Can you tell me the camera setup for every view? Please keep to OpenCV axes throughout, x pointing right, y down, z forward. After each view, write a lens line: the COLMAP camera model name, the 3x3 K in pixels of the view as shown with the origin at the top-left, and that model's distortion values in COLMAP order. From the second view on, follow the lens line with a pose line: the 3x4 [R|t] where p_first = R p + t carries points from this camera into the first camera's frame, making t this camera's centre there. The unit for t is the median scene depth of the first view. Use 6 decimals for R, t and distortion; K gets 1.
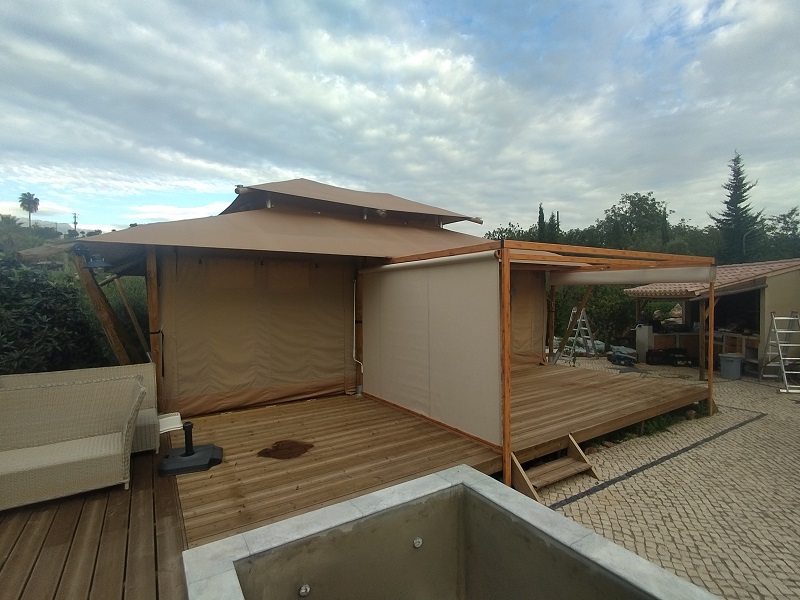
lens RADIAL K [[403.5, 0, 403.7], [0, 403.5, 277.6], [0, 0, 1]] dist [-0.000184, -0.002563]
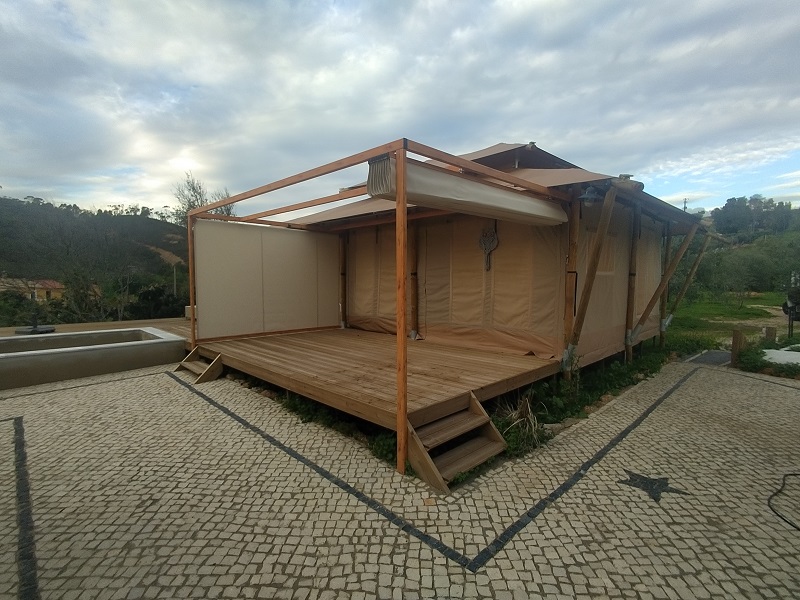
lens RADIAL K [[393.7, 0, 400.5], [0, 393.7, 305.0], [0, 0, 1]] dist [-0.005604, -0.000756]
pose [[0.207381, 0.079894, -0.974992, 1.438959], [0.037632, 0.995270, 0.089560, 0.116202], [0.977536, -0.055264, 0.203393, 1.089199]]
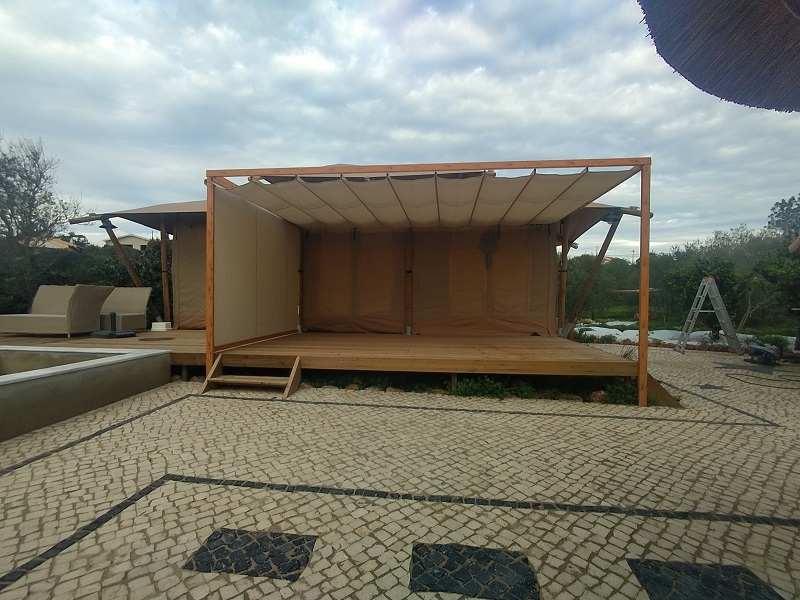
lens RADIAL K [[393.7, 0, 400.5], [0, 393.7, 305.0], [0, 0, 1]] dist [-0.005604, -0.000756]
pose [[0.772839, 0.029443, -0.633919, 1.019883], [0.009957, 0.998238, 0.058503, 0.165808], [0.634524, -0.051525, 0.771184, 0.335991]]
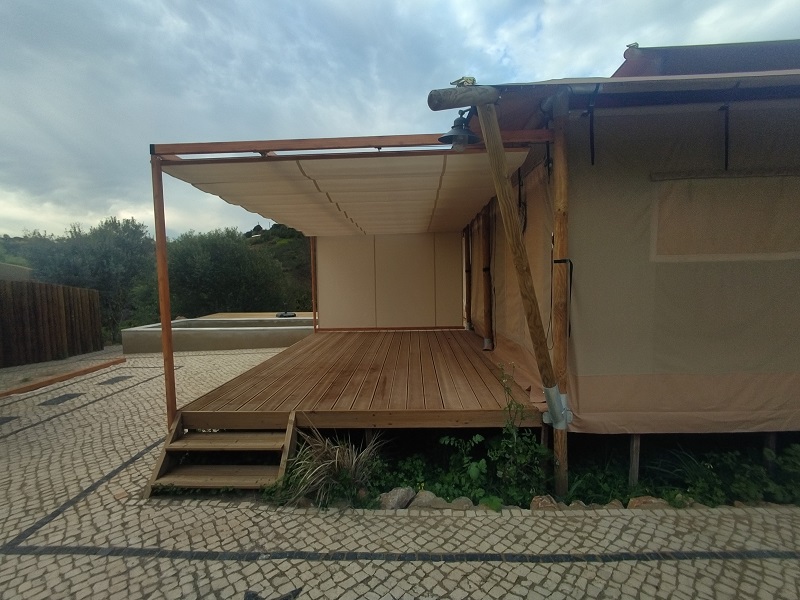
lens RADIAL K [[397.7, 0, 400.0], [0, 397.7, 300.0], [0, 0, 1]] dist [-0.010513, -0.002122]
pose [[-0.565010, 0.064956, -0.822523, 1.182104], [0.058149, 0.997552, 0.038835, 0.159688], [0.823033, -0.025886, -0.567404, 1.796878]]
